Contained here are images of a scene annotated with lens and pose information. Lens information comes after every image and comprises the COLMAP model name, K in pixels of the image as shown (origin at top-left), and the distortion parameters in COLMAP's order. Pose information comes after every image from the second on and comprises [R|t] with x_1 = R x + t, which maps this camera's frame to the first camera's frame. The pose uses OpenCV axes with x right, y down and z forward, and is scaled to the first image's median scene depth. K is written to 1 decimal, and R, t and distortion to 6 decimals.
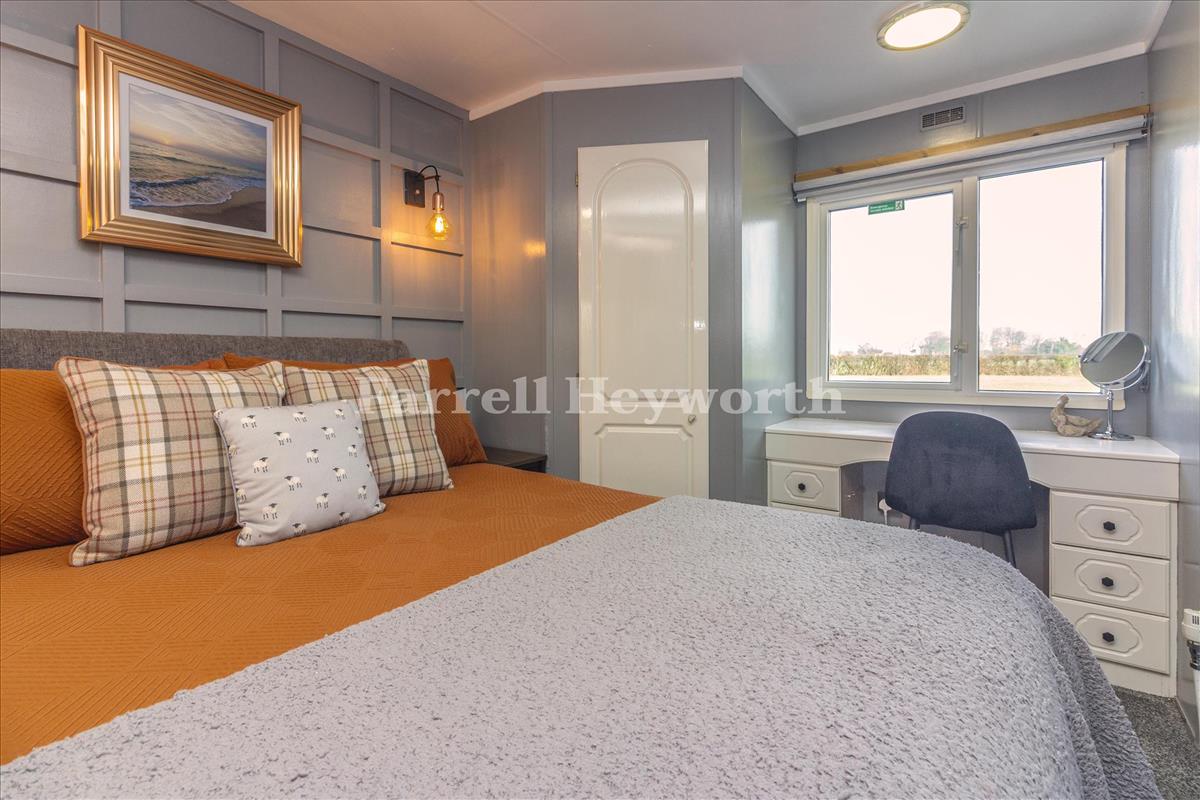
lens RADIAL K [[558.1, 0, 594.3], [0, 558.1, 364.7], [0, 0, 1]] dist [0.001830, 0.000007]
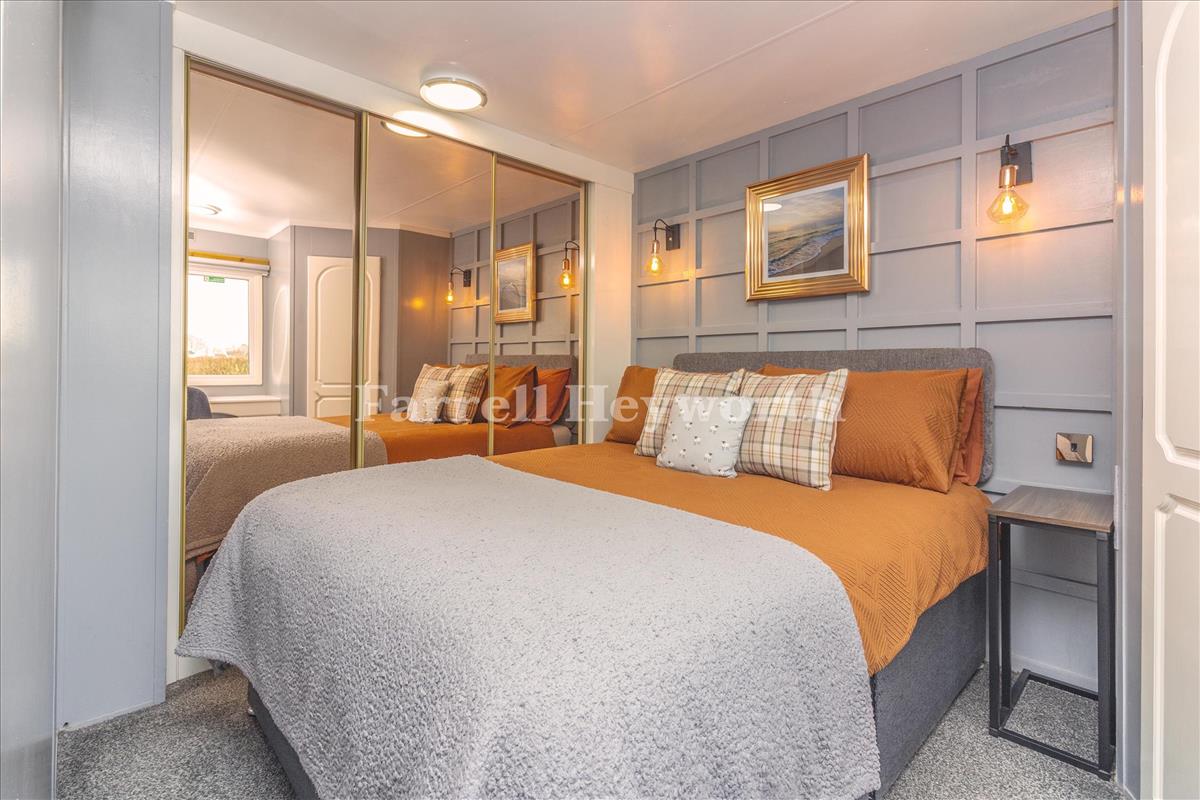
lens RADIAL K [[558.1, 0, 598.7], [0, 558.1, 365.4], [0, 0, 1]] dist [0.001830, 0.000007]
pose [[-0.183296, -0.004276, -0.983049, 0.875247], [-0.018079, 0.999836, -0.000978, -0.006290], [0.982892, 0.017593, -0.183343, 0.787263]]
